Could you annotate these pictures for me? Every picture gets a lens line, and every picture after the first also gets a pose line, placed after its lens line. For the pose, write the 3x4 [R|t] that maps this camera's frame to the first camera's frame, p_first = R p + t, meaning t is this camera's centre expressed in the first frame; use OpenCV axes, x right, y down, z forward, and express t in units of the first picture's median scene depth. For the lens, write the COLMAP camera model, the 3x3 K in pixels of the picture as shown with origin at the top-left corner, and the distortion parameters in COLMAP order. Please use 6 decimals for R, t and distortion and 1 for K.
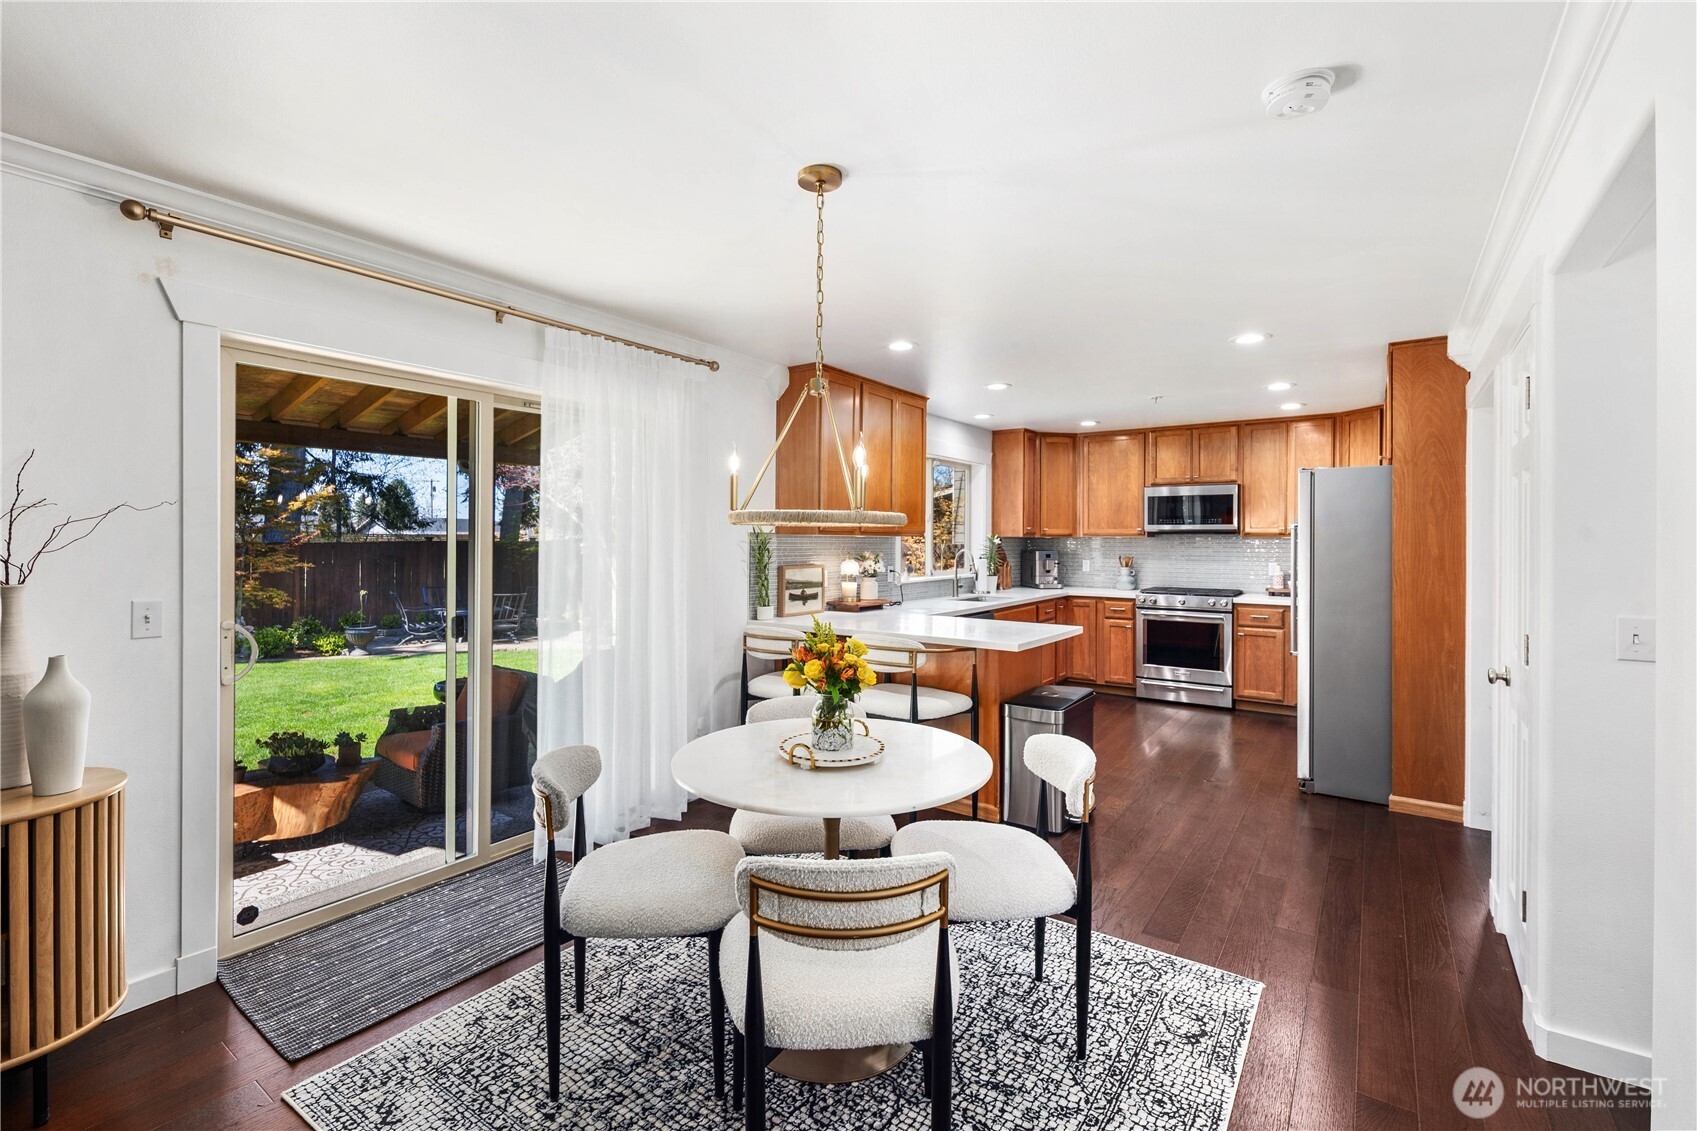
lens RADIAL K [[753.1, 0, 846.1], [0, 753.1, 536.8], [0, 0, 1]] dist [-0.001960, -0.000134]
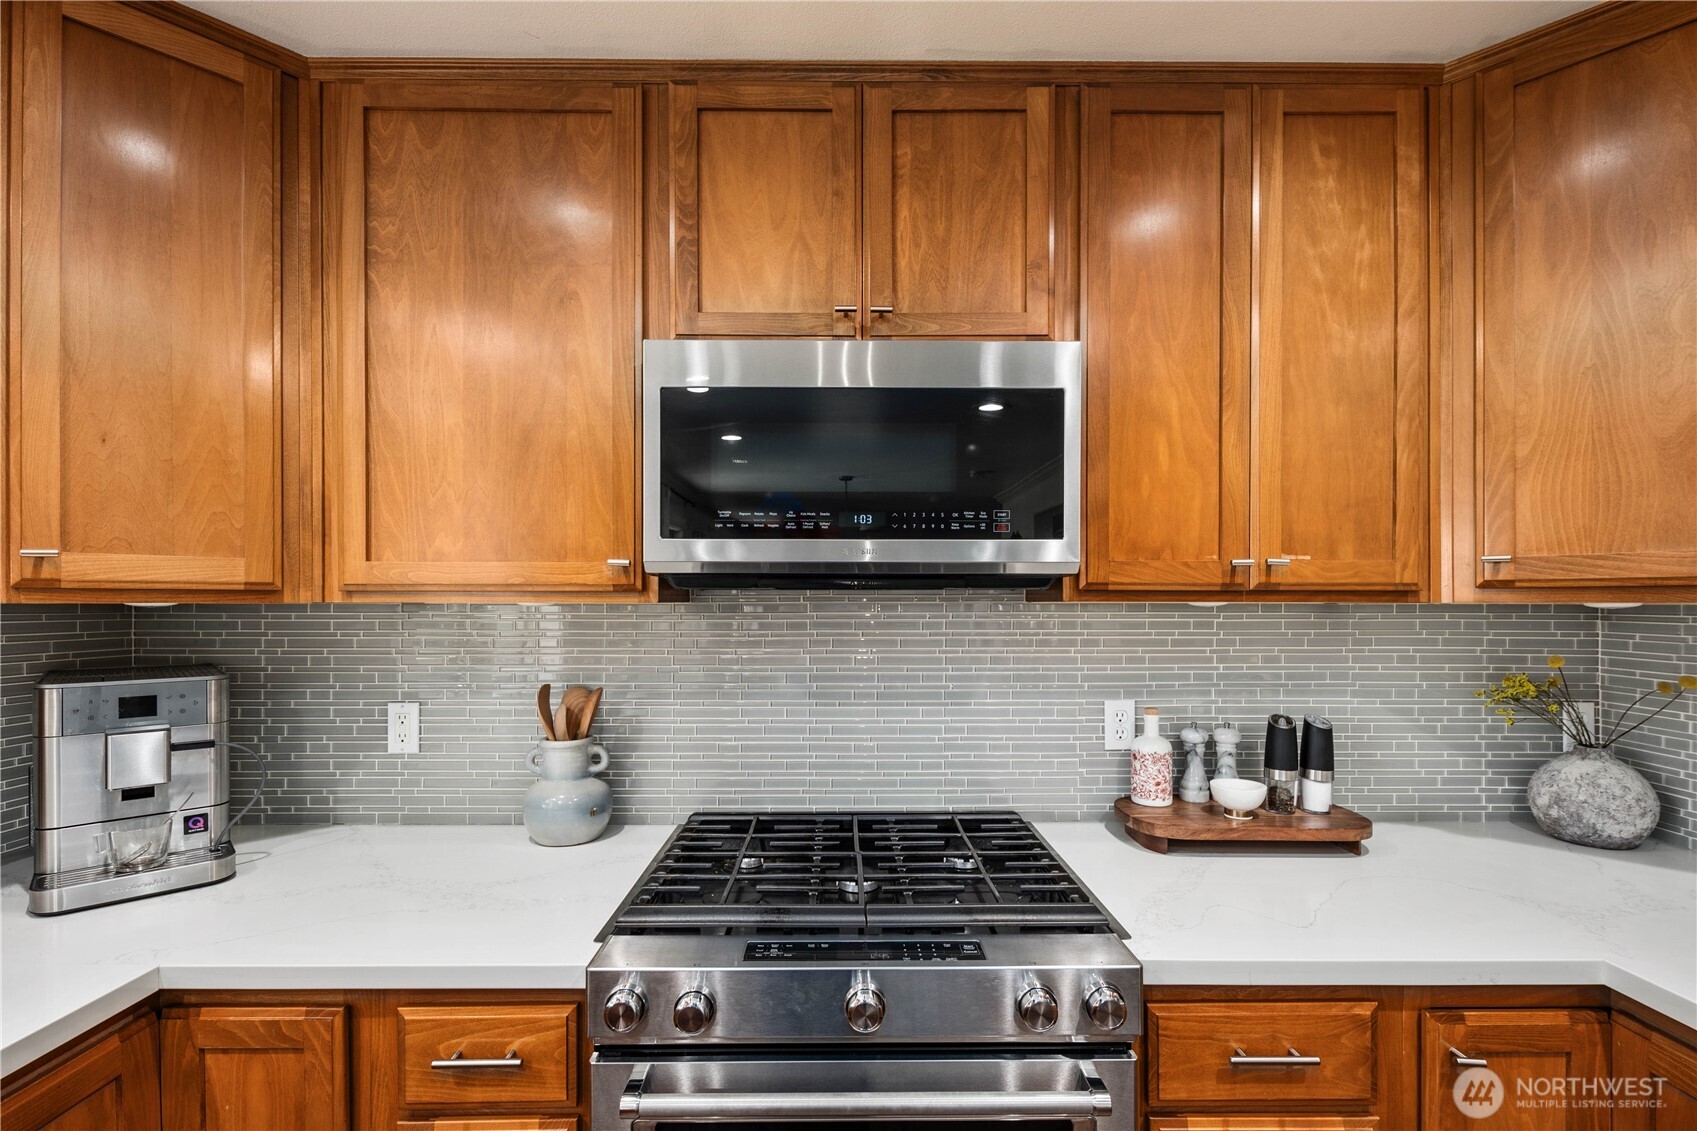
lens RADIAL K [[747.9, 0, 847.9], [0, 747.9, 612.8], [0, 0, 1]] dist [0.000795, 0.000022]
pose [[0.814511, -0.010927, 0.580045, 0.450090], [0.000475, 0.999835, 0.018169, -0.000463], [-0.580148, -0.014523, 0.814382, 1.119094]]
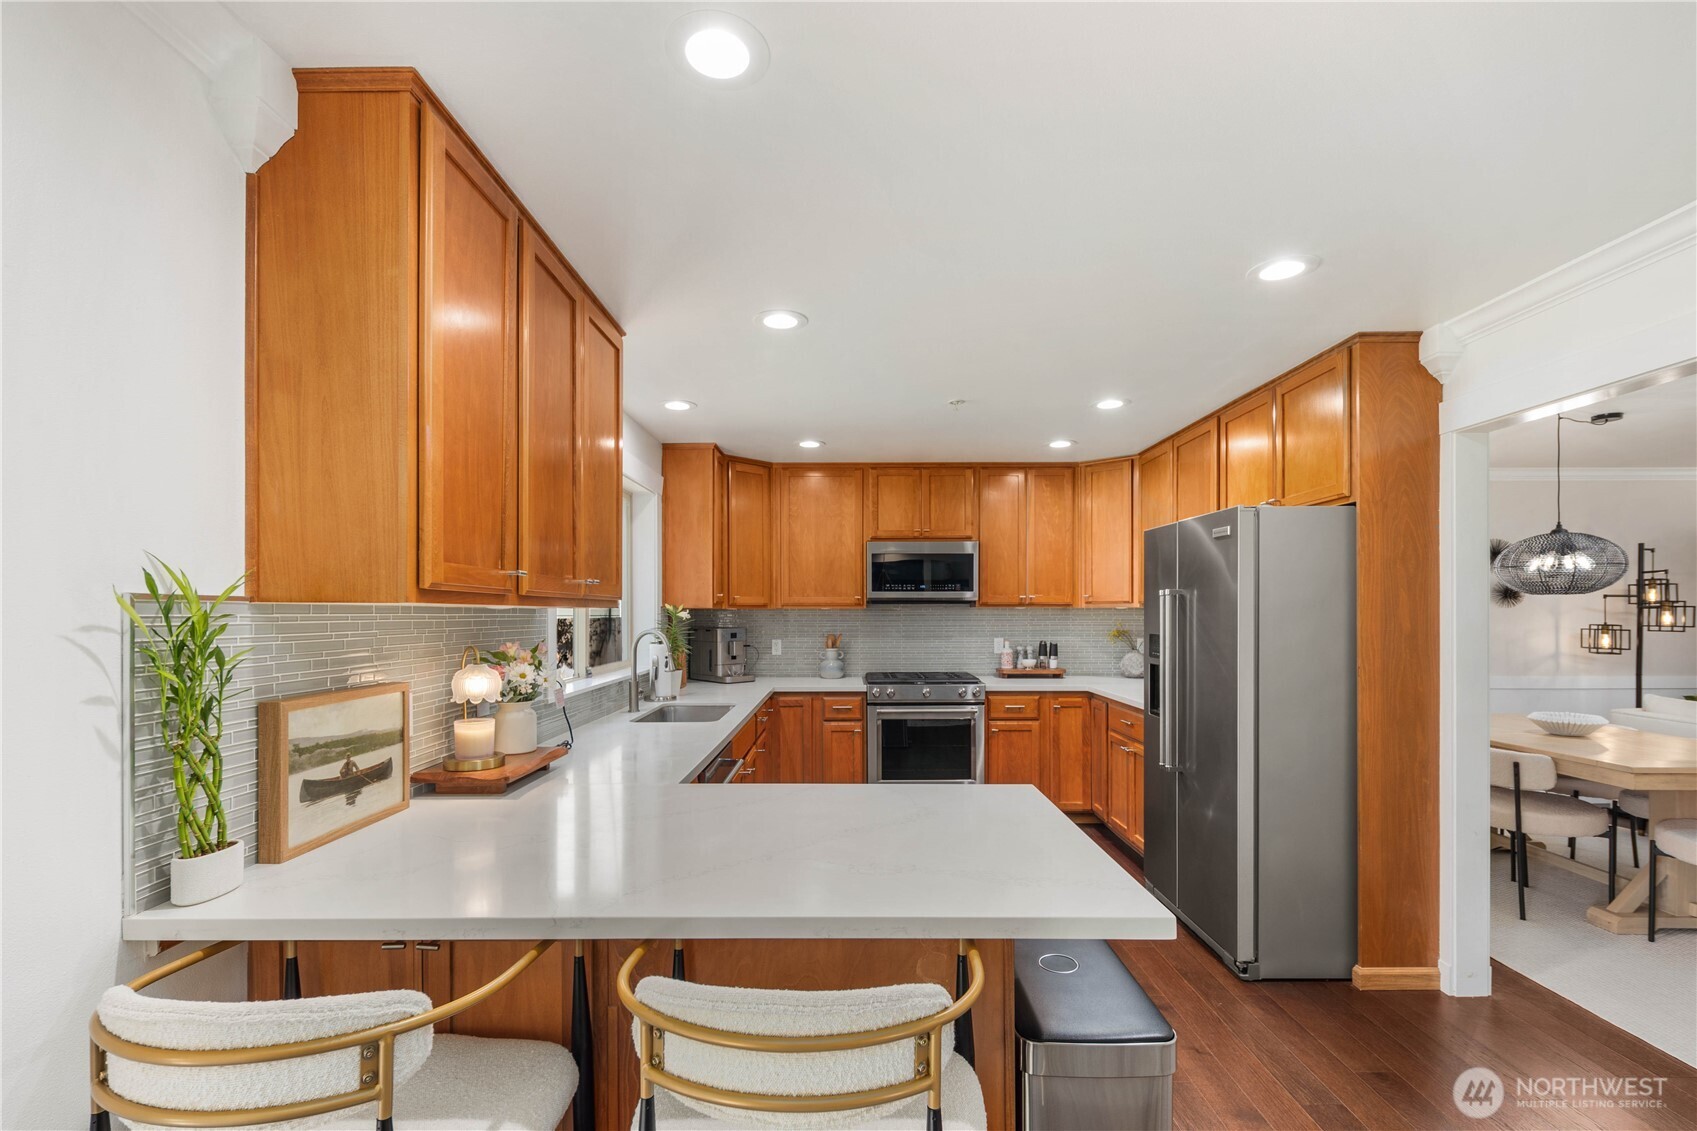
lens RADIAL K [[747.9, 0, 847.9], [0, 747.9, 612.8], [0, 0, 1]] dist [0.000795, 0.000022]
pose [[0.819183, -0.006621, 0.573493, -0.061936], [0.003034, 0.999969, 0.007211, 0.000033], [-0.573524, -0.004167, 0.819178, 0.552142]]
